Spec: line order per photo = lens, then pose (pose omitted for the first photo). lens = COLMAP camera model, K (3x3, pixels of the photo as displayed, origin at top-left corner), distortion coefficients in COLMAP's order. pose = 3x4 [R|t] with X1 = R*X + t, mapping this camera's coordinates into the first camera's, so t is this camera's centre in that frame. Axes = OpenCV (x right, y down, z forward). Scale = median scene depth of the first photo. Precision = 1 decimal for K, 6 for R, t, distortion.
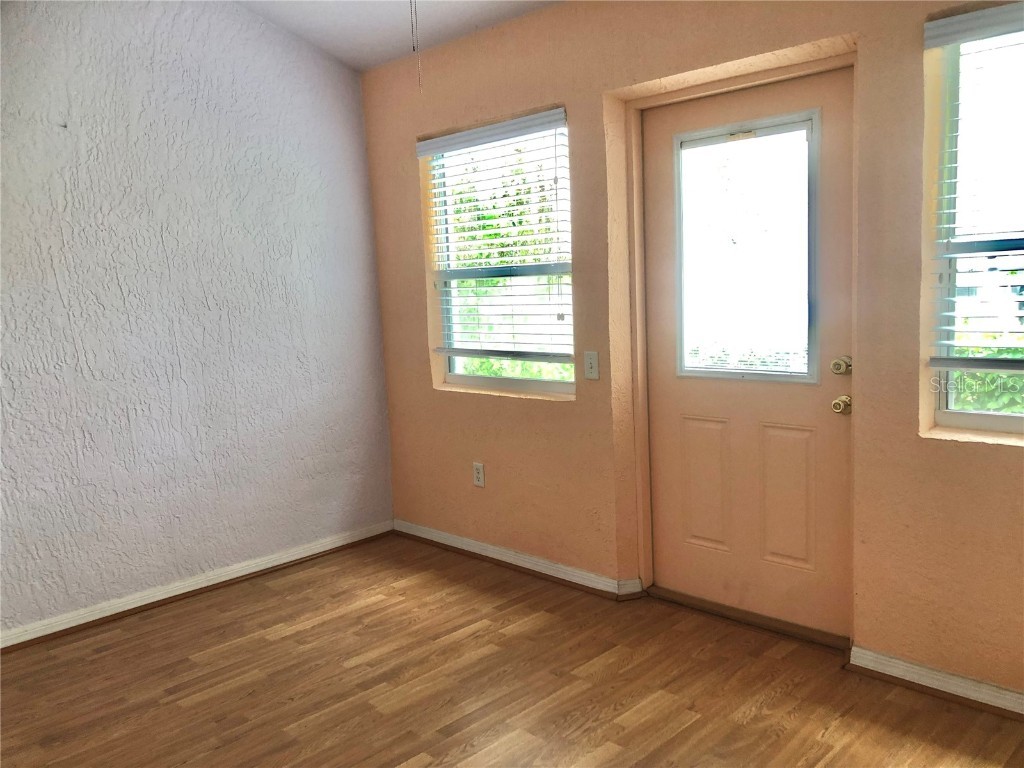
lens RADIAL K [[840.7, 0, 512.0], [0, 840.7, 384.0], [0, 0, 1]] dist [-0.002141, 0.003095]
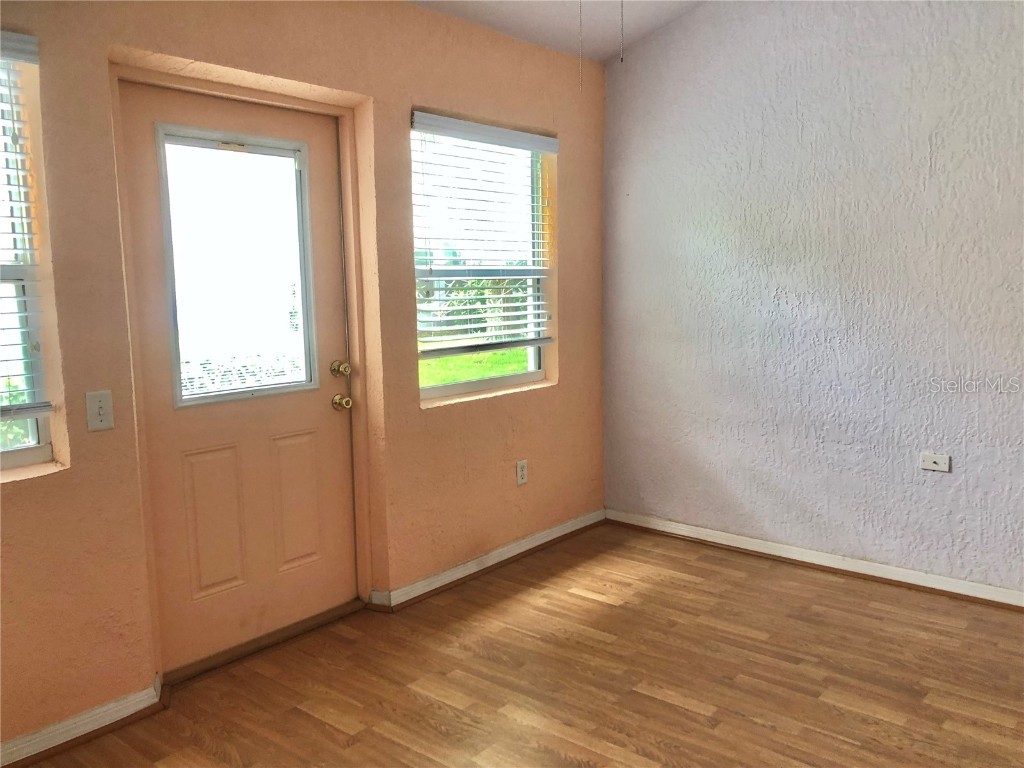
lens RADIAL K [[826.2, 0, 512.0], [0, 826.2, 384.0], [0, 0, 1]] dist [0.007320, 0.003192]
pose [[-0.078343, -0.069505, 0.994501, -0.737026], [0.156767, 0.984297, 0.081141, -0.053255], [-0.984524, 0.162262, -0.066217, 0.804125]]
